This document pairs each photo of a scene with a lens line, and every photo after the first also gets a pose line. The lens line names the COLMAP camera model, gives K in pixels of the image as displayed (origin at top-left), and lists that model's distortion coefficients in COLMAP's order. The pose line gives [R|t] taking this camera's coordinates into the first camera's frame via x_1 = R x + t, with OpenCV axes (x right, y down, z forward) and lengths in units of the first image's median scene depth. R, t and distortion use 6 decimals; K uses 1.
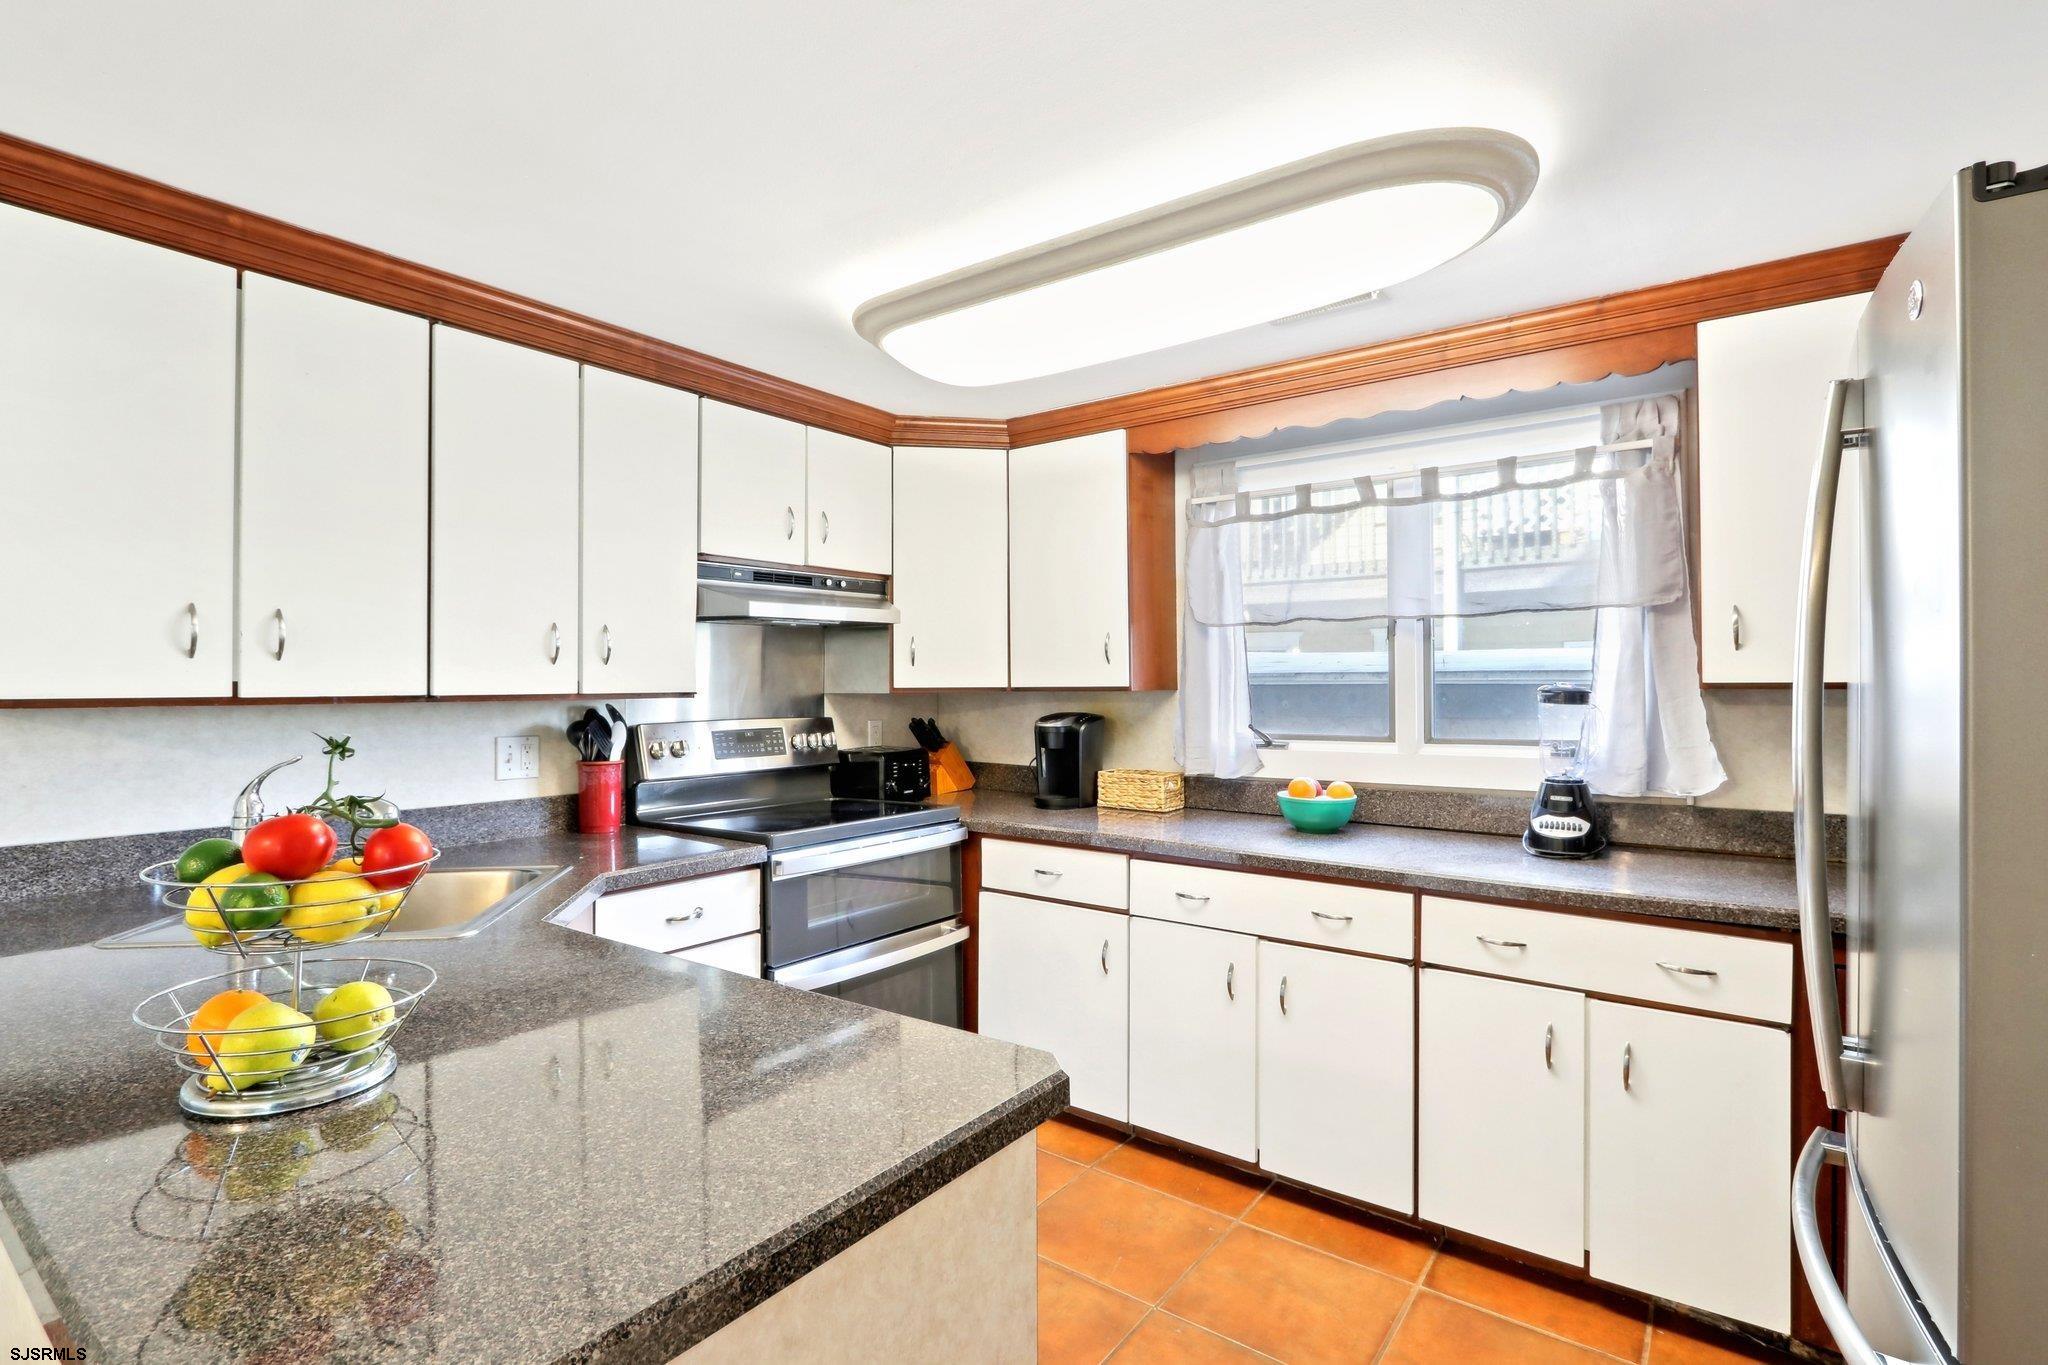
lens RADIAL K [[966.9, 0, 1011.9], [0, 966.9, 673.7], [0, 0, 1]] dist [-0.014550, 0.002648]
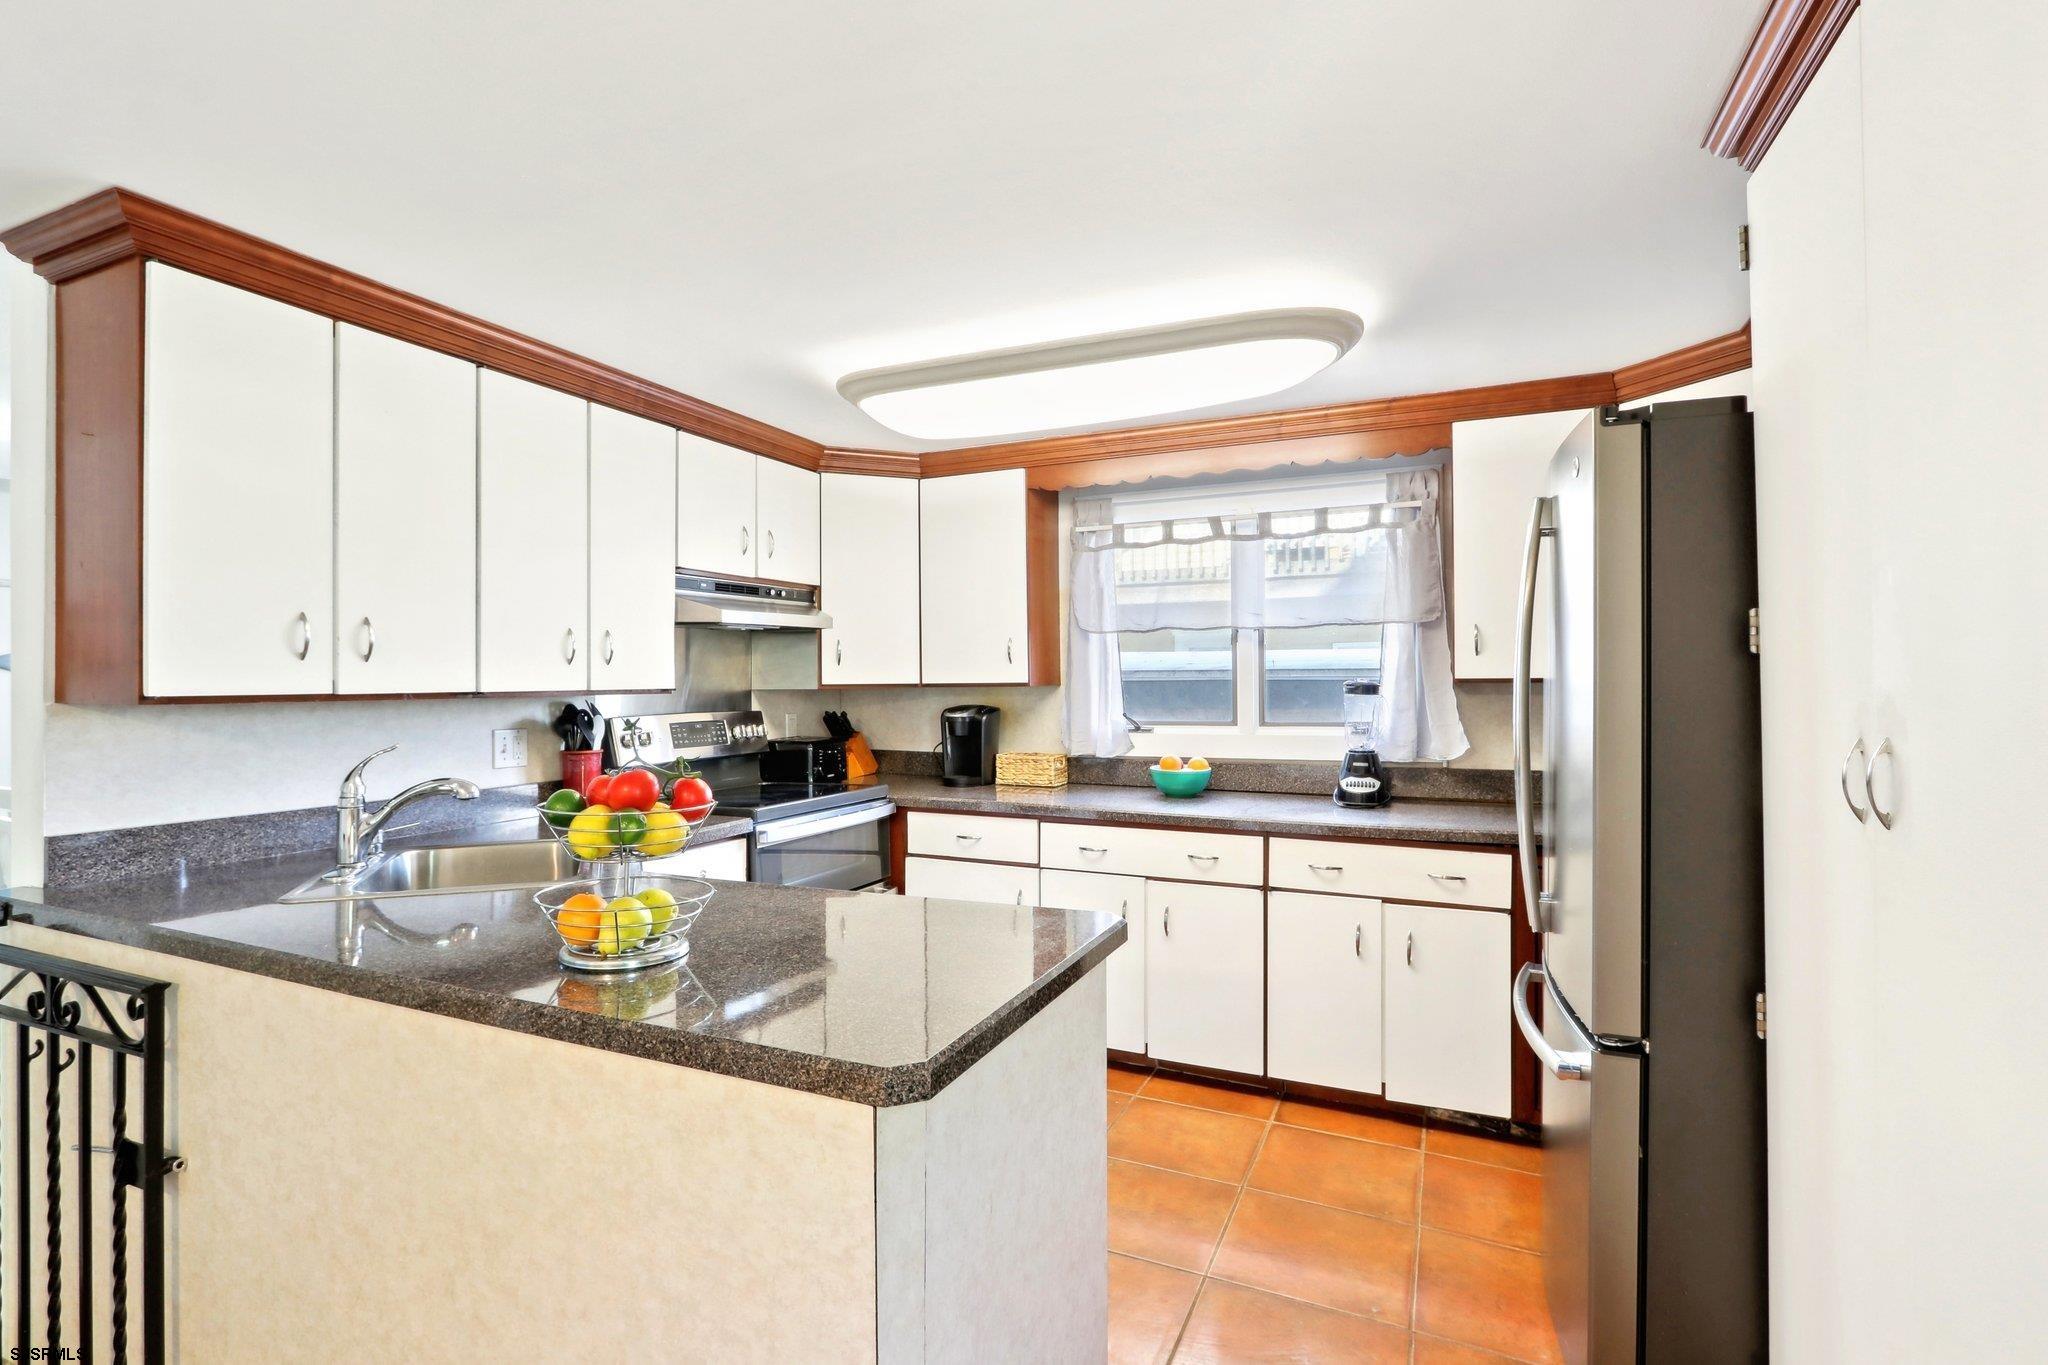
lens RADIAL K [[966.9, 0, 1017.8], [0, 966.9, 675.8], [0, 0, 1]] dist [-0.014550, 0.002648]
pose [[0.976839, -0.001758, 0.213970, -0.186747], [0.000638, 0.999986, 0.005301, -0.002158], [-0.213976, -0.005041, 0.976826, -0.217705]]
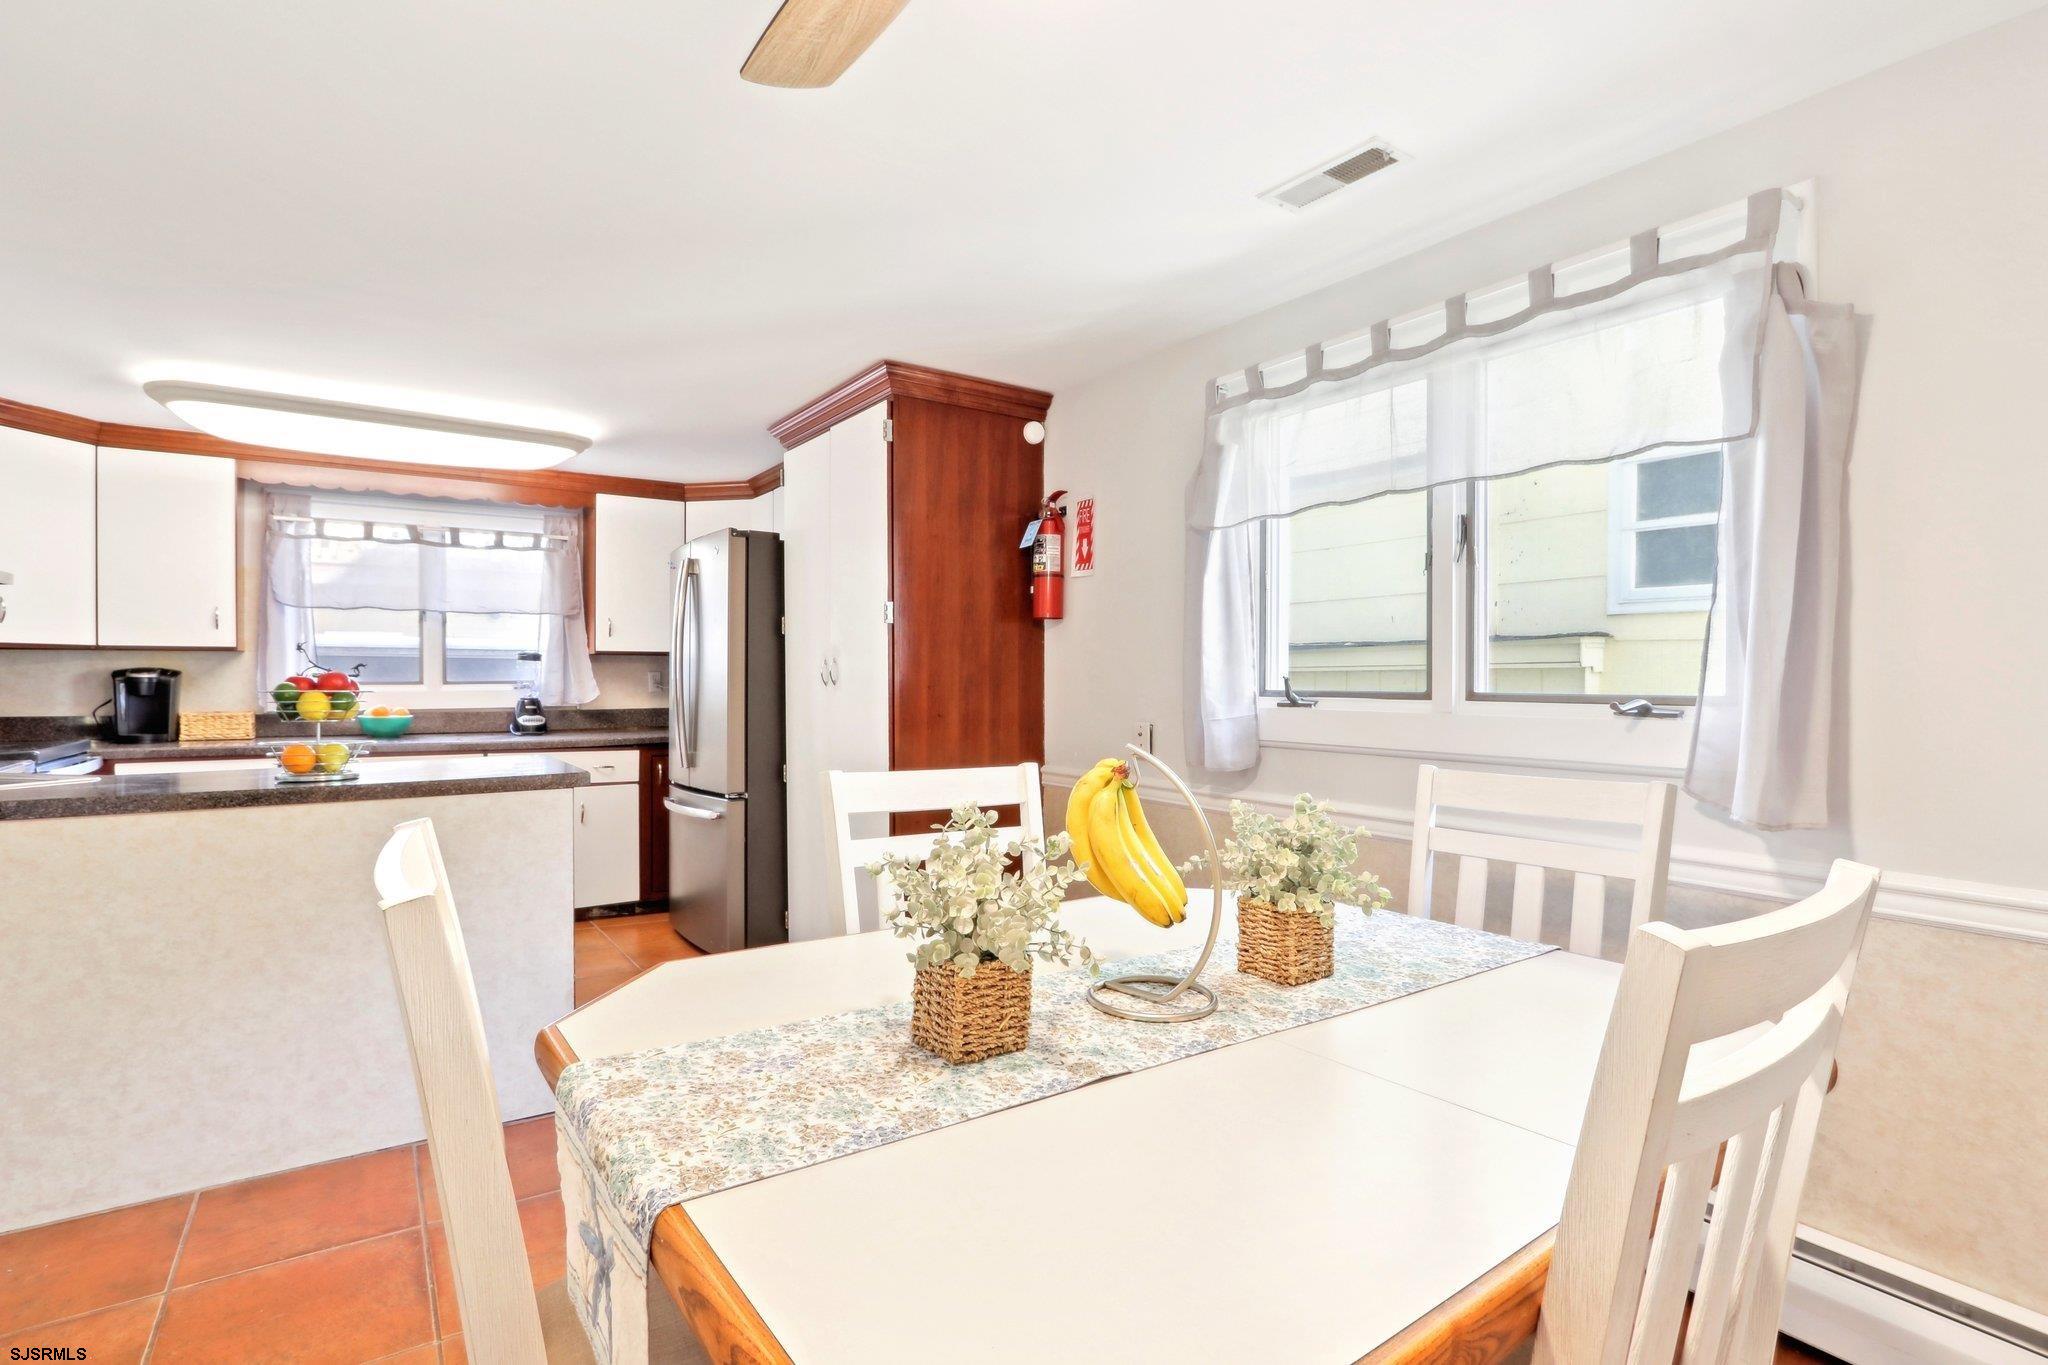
lens RADIAL K [[966.9, 0, 990.2], [0, 966.9, 676.9], [0, 0, 1]] dist [-0.014550, 0.002648]
pose [[0.344137, 0.003493, 0.938913, -0.991860], [-0.011881, 0.999929, 0.000634, 0.053034], [-0.938844, -0.011373, 0.344154, -0.599962]]
